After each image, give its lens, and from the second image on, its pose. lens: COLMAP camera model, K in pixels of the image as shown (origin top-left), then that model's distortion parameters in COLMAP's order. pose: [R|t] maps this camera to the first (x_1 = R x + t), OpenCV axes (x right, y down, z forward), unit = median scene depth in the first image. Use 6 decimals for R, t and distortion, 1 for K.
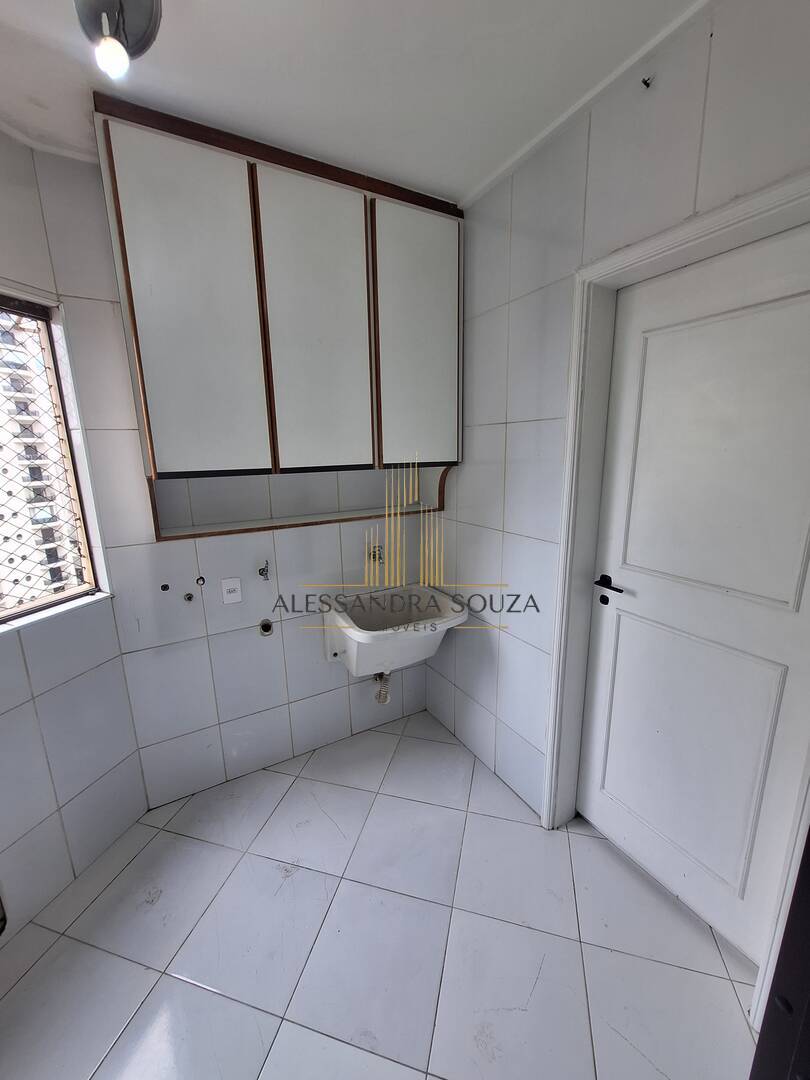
lens RADIAL K [[421.8, 0, 403.6], [0, 421.8, 541.1], [0, 0, 1]] dist [-0.010263, 0.002397]
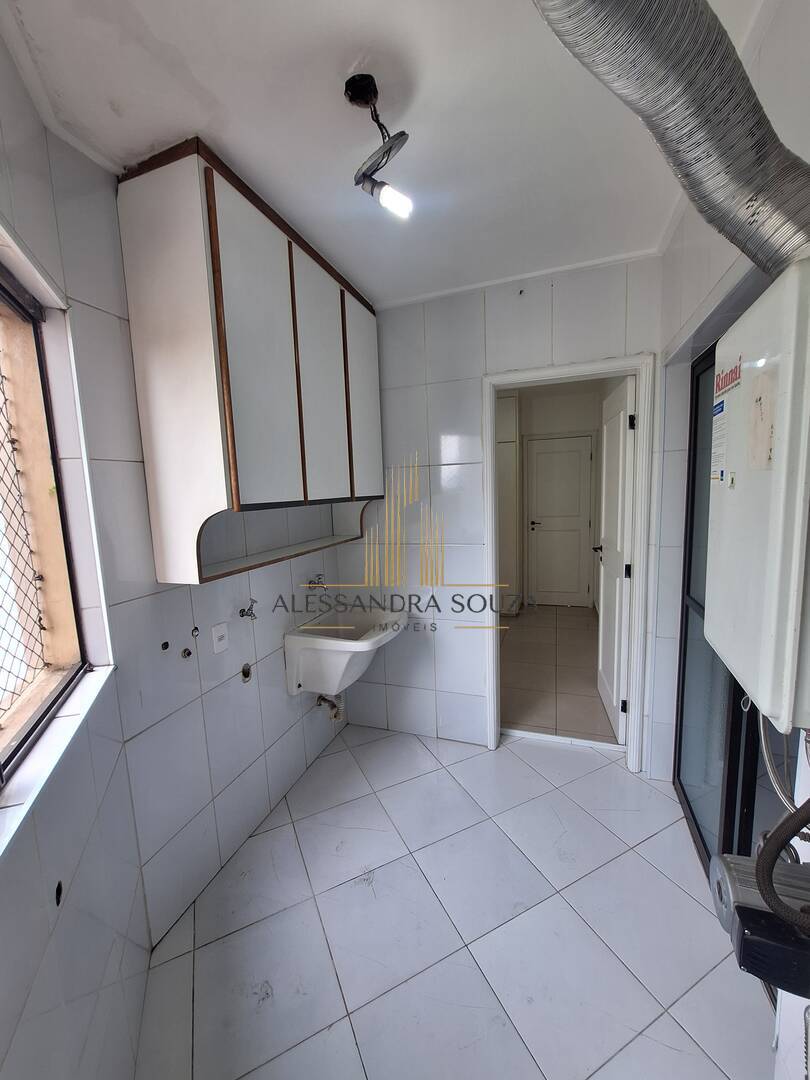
lens RADIAL K [[421.8, 0, 398.5], [0, 421.8, 543.4], [0, 0, 1]] dist [-0.010263, 0.002397]
pose [[0.758264, -0.093600, 0.645194, -0.732749], [0.164546, 0.985077, -0.050474, 0.026999], [-0.630841, 0.144437, 0.762350, 0.030015]]
